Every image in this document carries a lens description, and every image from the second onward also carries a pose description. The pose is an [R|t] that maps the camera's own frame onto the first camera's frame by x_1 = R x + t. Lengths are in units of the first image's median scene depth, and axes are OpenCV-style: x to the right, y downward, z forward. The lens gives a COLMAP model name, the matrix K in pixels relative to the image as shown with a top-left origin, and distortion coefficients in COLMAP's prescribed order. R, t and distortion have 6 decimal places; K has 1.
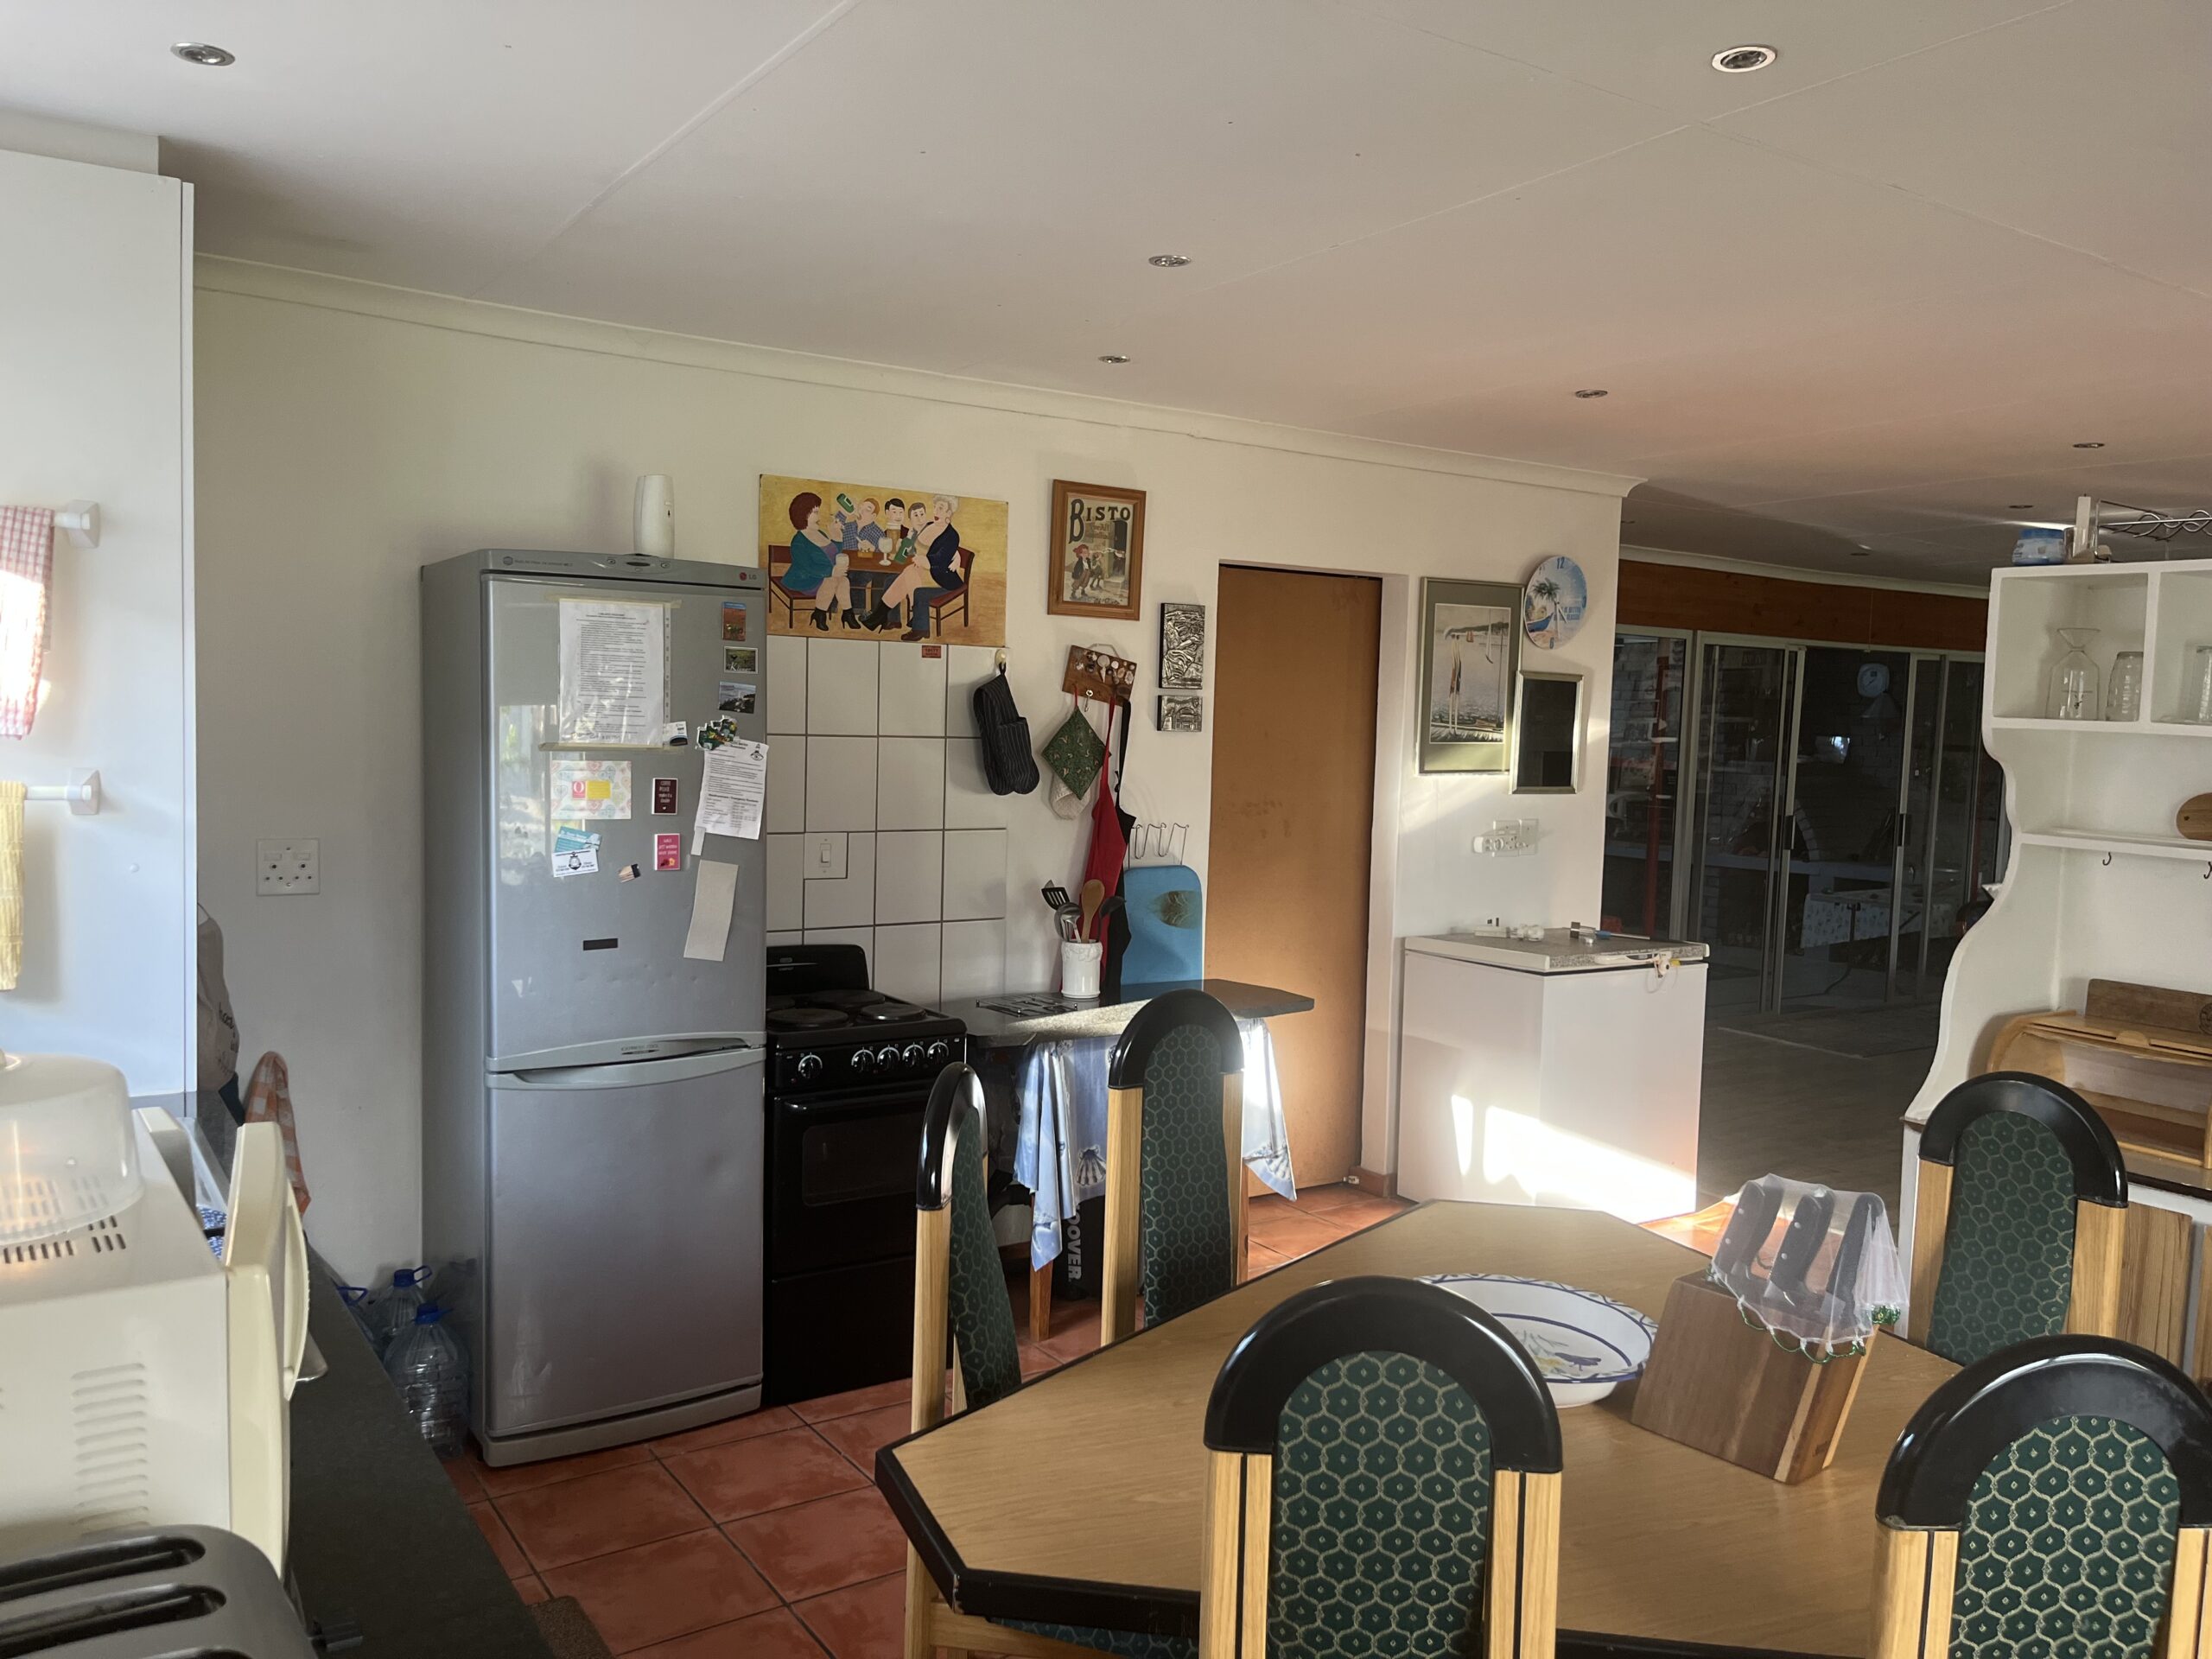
lens RADIAL K [[1677.0, 0, 1109.4], [0, 1677.0, 838.0], [0, 0, 1]] dist [0.069800, -0.096489]
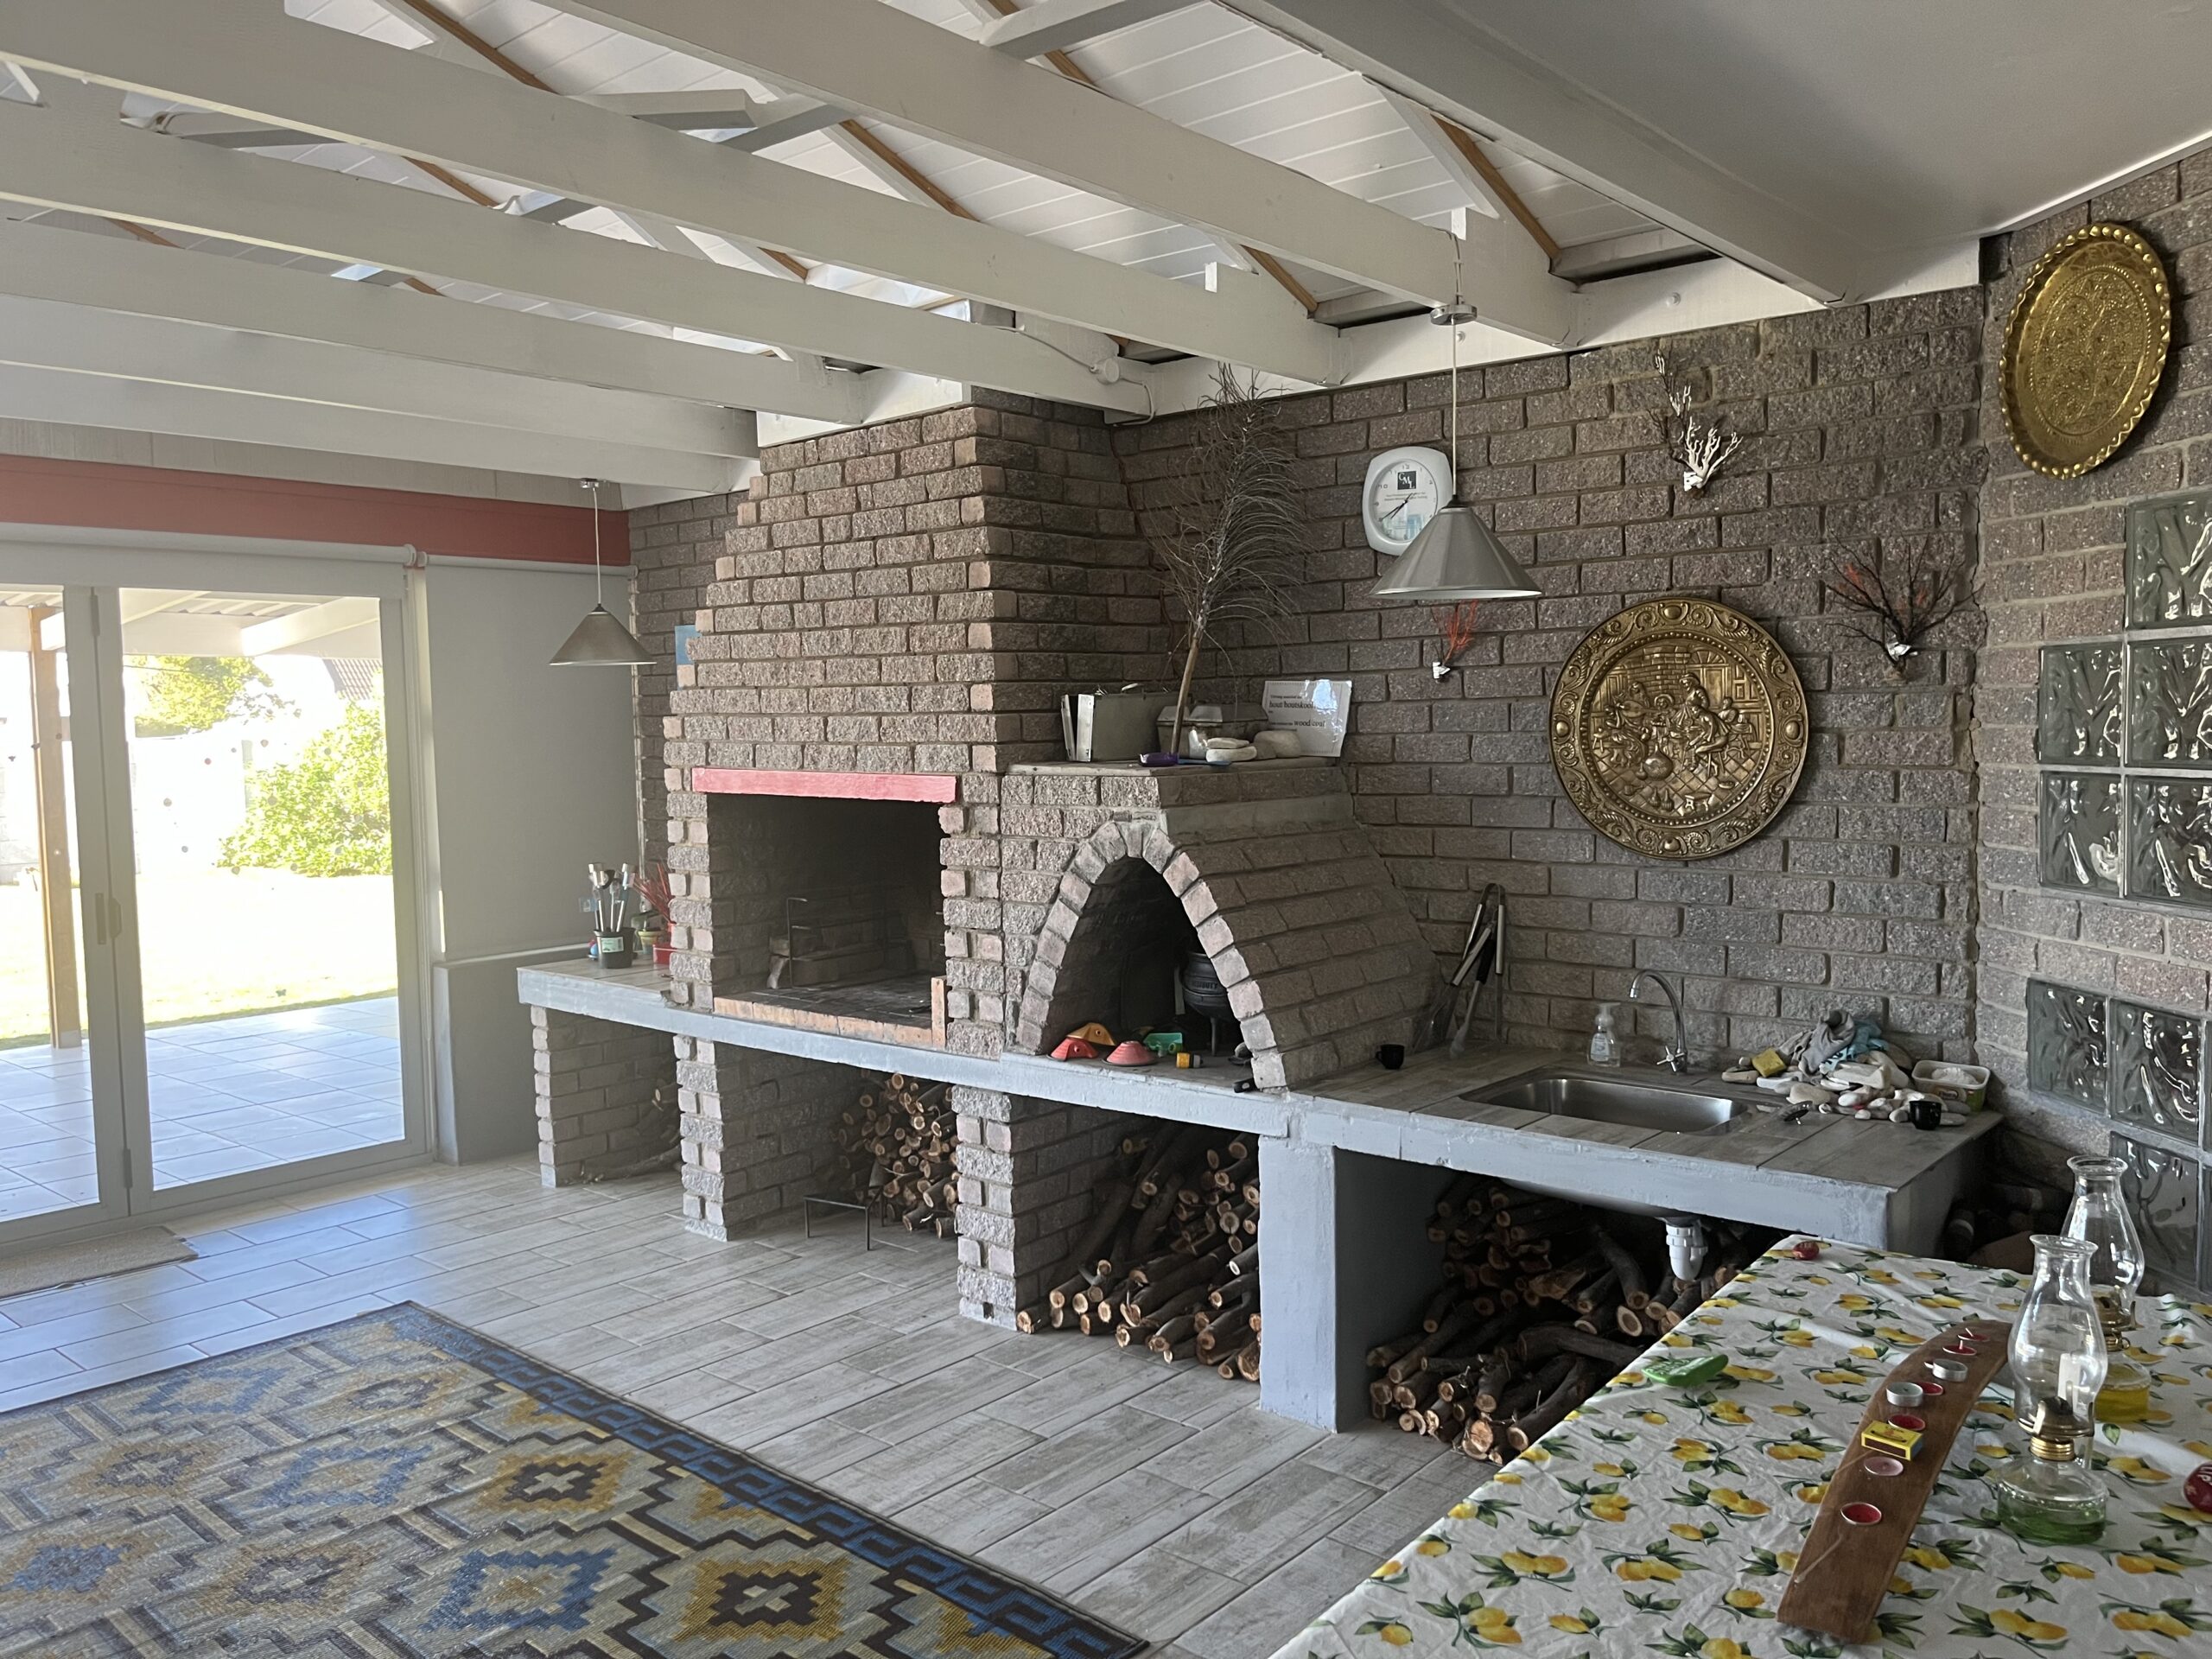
lens RADIAL K [[1677.0, 0, 1120.4], [0, 1677.0, 841.4], [0, 0, 1]] dist [0.069800, -0.096489]
pose [[0.962670, -0.065820, 0.262553, 0.302658], [0.064158, 0.997828, 0.014906, -0.034886], [-0.262964, 0.002495, 0.964802, 0.689002]]
